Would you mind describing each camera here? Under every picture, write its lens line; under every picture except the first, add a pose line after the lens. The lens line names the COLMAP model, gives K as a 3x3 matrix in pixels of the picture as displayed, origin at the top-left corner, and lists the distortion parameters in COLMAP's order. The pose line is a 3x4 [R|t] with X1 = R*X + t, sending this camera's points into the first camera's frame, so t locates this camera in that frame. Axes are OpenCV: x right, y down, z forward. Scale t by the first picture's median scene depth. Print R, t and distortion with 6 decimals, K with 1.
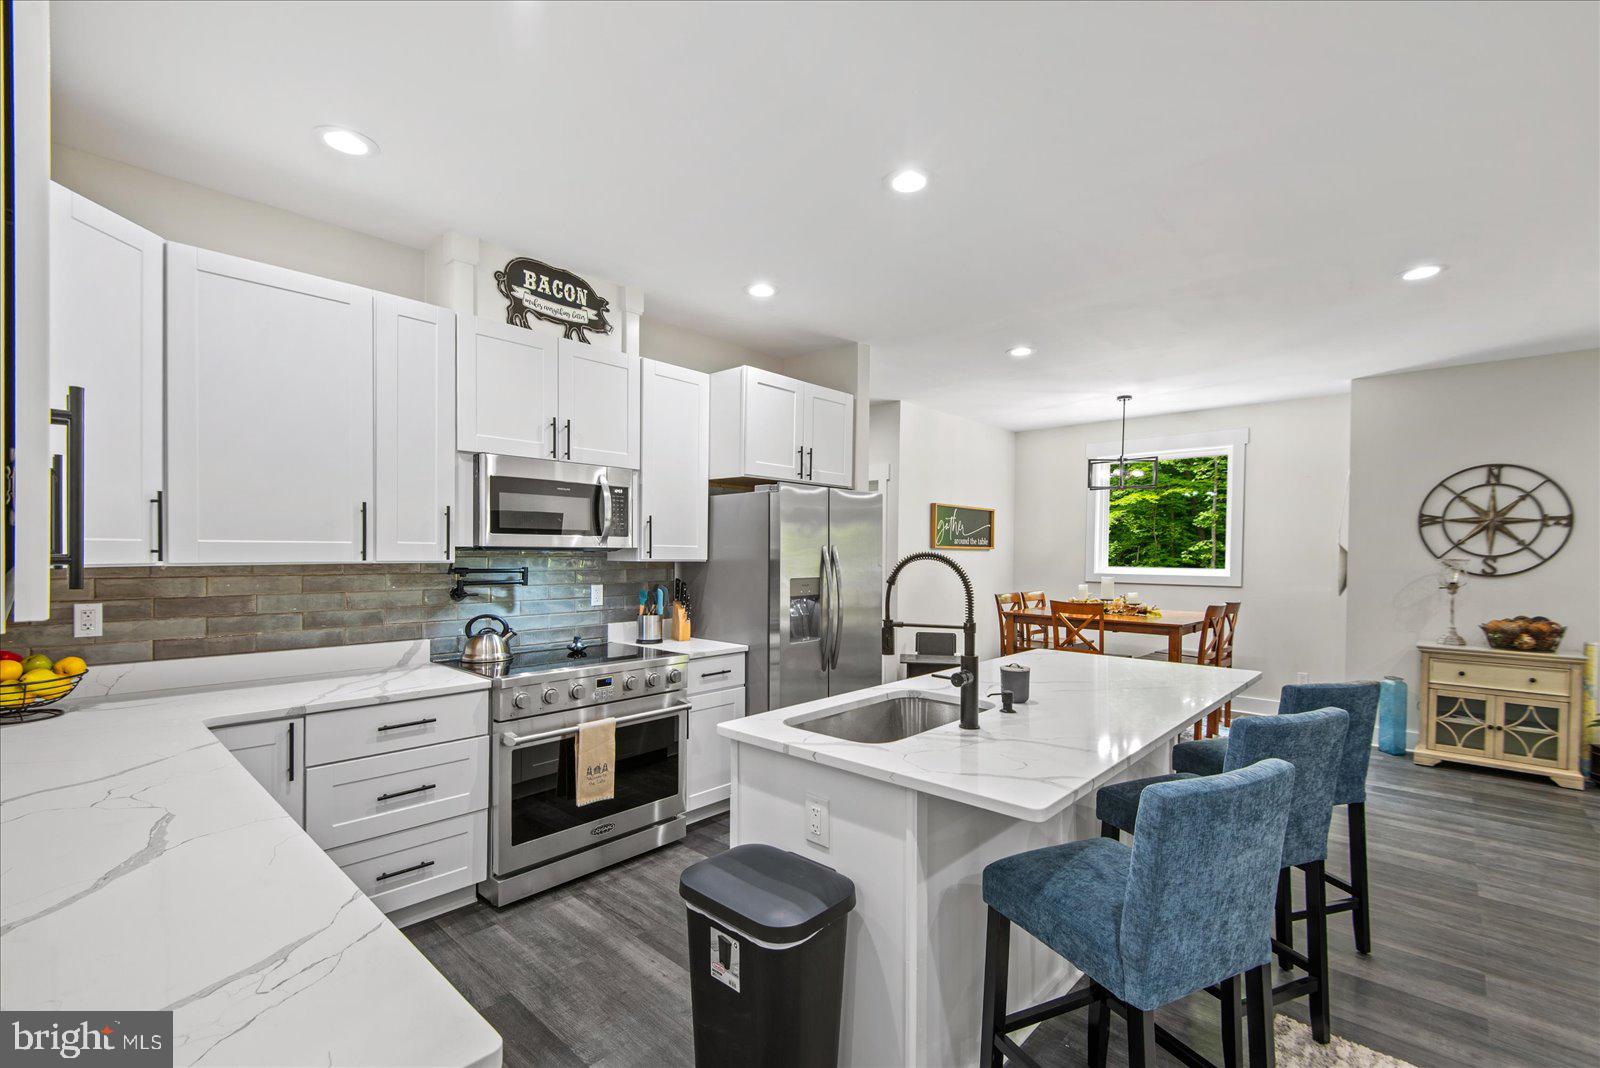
lens RADIAL K [[703.0, 0, 793.9], [0, 703.0, 556.8], [0, 0, 1]] dist [-0.004110, 0.000038]
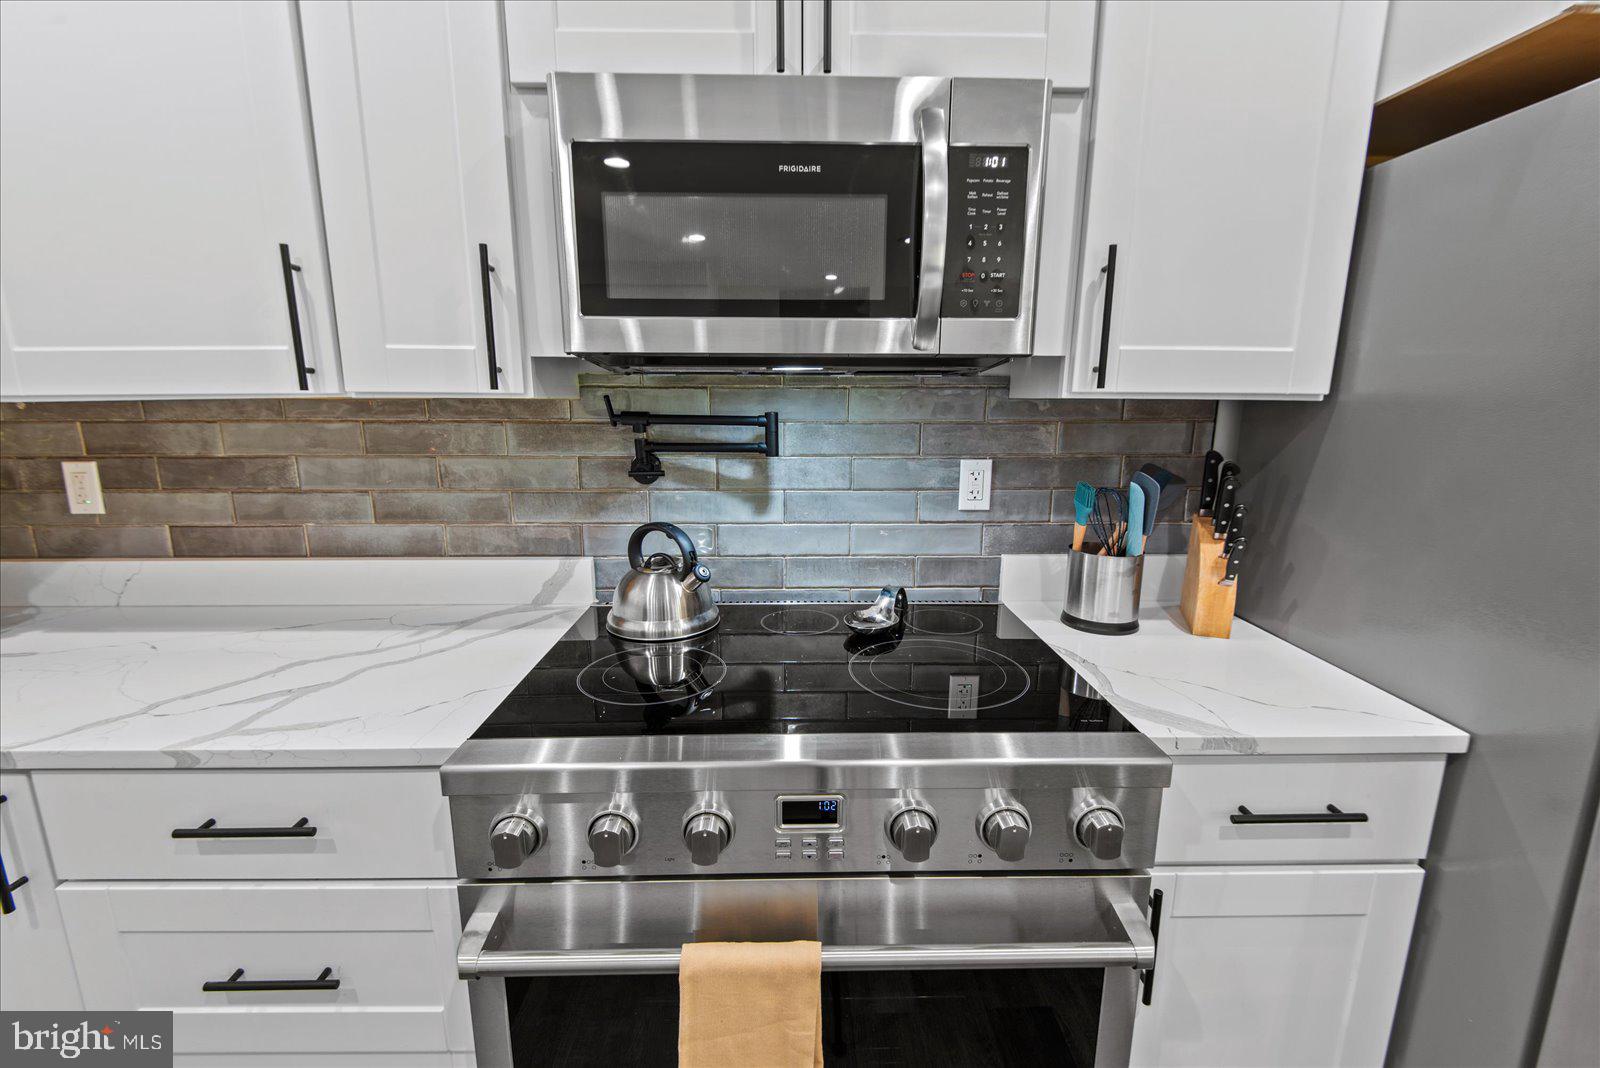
lens RADIAL K [[703.0, 0, 792.9], [0, 703.0, 534.4], [0, 0, 1]] dist [-0.004110, 0.000038]
pose [[0.702321, 0.134477, -0.699043, -0.075041], [-0.001917, 0.982348, 0.187051, 0.008292], [0.711858, -0.130029, 0.690182, 0.709213]]
